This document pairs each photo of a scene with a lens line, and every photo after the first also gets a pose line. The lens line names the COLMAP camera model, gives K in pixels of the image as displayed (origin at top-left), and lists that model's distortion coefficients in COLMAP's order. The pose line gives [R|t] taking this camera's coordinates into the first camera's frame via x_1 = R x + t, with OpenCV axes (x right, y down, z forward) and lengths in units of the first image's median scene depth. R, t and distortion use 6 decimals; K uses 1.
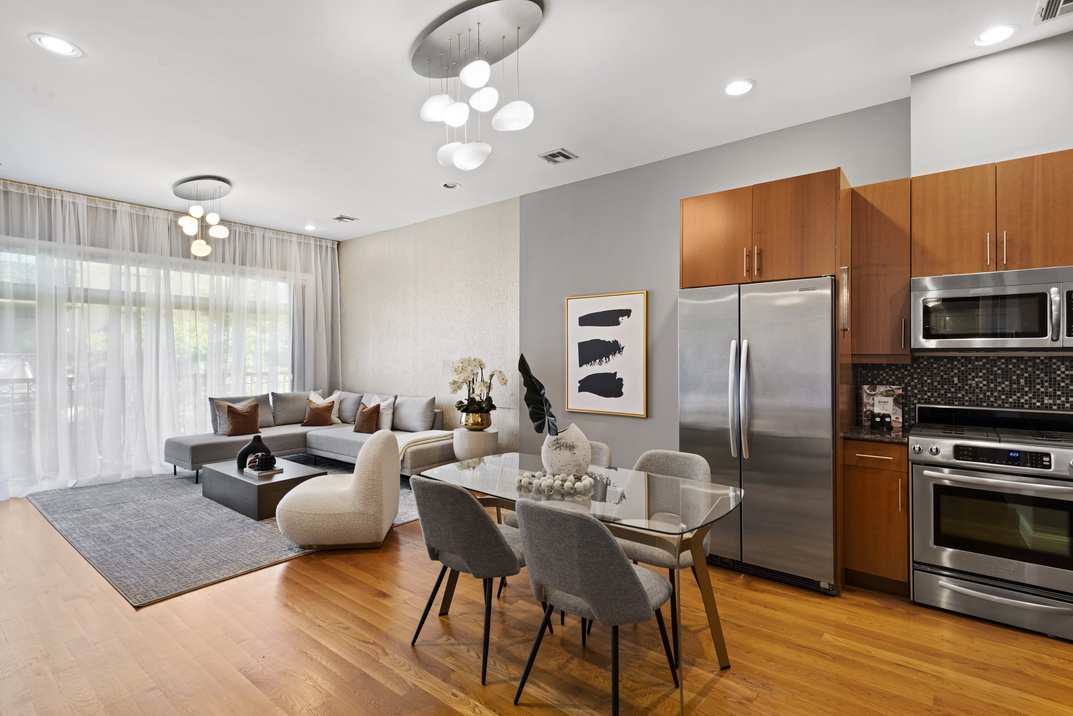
lens RADIAL K [[509.6, 0, 550.5], [0, 509.6, 350.5], [0, 0, 1]] dist [0.012946, -0.003892]
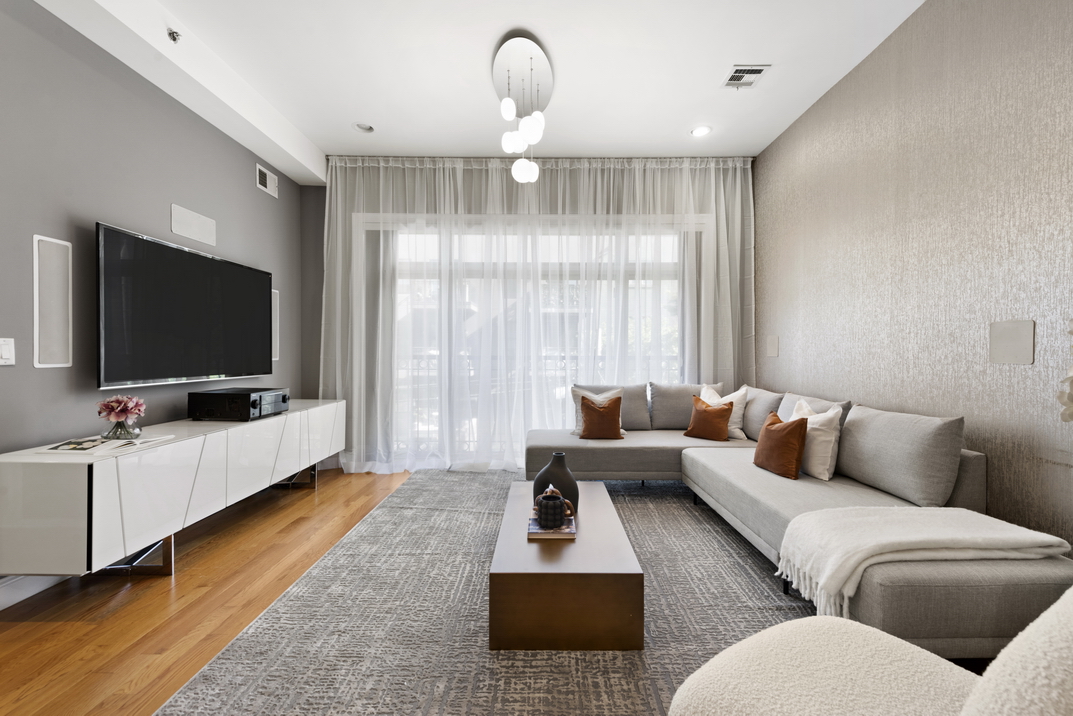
lens RADIAL K [[435.2, 0, 550.5], [0, 435.2, 360.2], [0, 0, 1]] dist [0.012836, -0.001560]
pose [[0.604652, 0.013631, -0.796373, -0.189098], [0.003481, 0.999799, 0.019756, 0.050728], [0.796482, -0.014718, 0.604483, 0.692452]]
